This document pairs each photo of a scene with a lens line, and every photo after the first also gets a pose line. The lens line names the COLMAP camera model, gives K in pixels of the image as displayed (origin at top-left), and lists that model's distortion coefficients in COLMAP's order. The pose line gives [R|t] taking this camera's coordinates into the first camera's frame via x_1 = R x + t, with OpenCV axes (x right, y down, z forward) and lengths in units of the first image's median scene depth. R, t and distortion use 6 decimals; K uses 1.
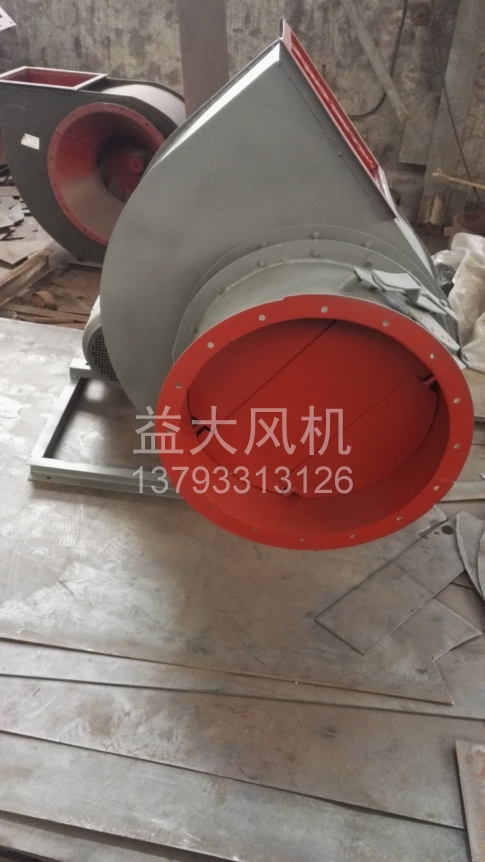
lens RADIAL K [[699.8, 0, 234.2], [0, 699.8, 414.5], [0, 0, 1]] dist [0.086500, -0.084218]
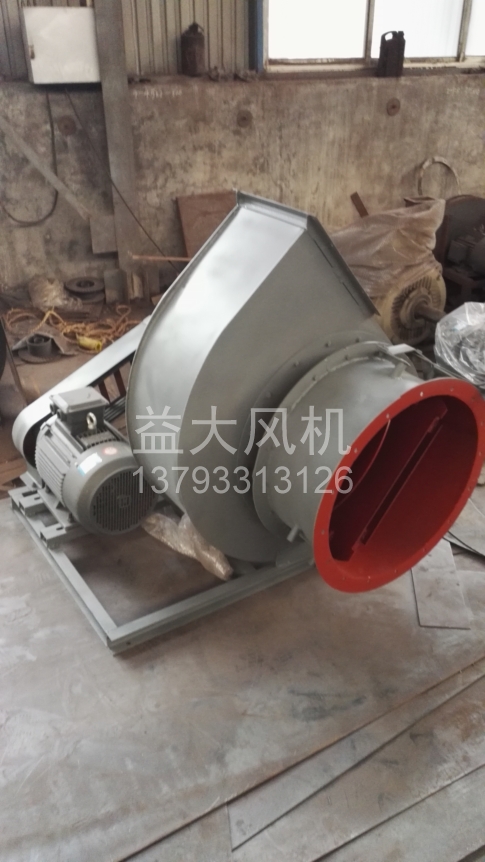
lens RADIAL K [[699.8, 0, 234.2], [0, 699.8, 414.5], [0, 0, 1]] dist [0.086500, -0.084218]
pose [[0.778611, -0.345550, 0.523794, -0.593445], [0.382316, 0.923135, 0.040691, -0.207315], [-0.497593, 0.168572, 0.850873, 0.023378]]
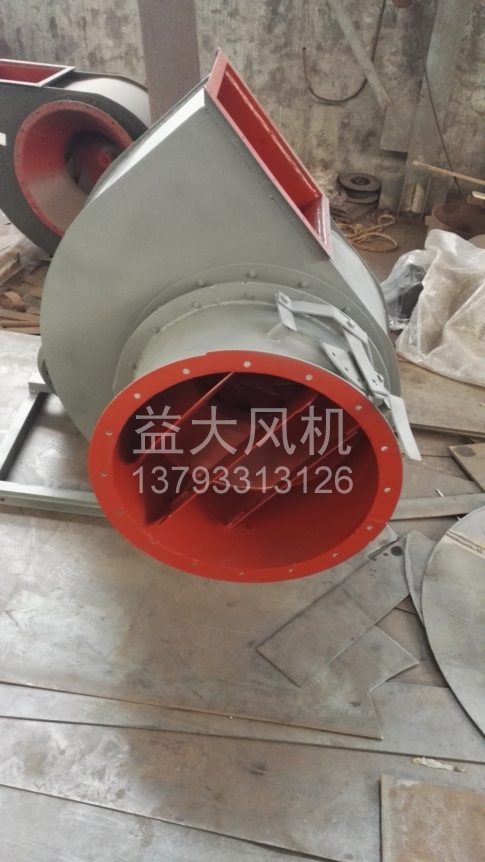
lens RADIAL K [[699.8, 0, 234.2], [0, 699.8, 414.5], [0, 0, 1]] dist [0.086500, -0.084218]
pose [[0.999993, -0.001653, -0.003421, 0.076917], [0.001818, 0.998809, 0.048757, -0.086126], [0.003336, -0.048763, 0.998805, -0.000611]]
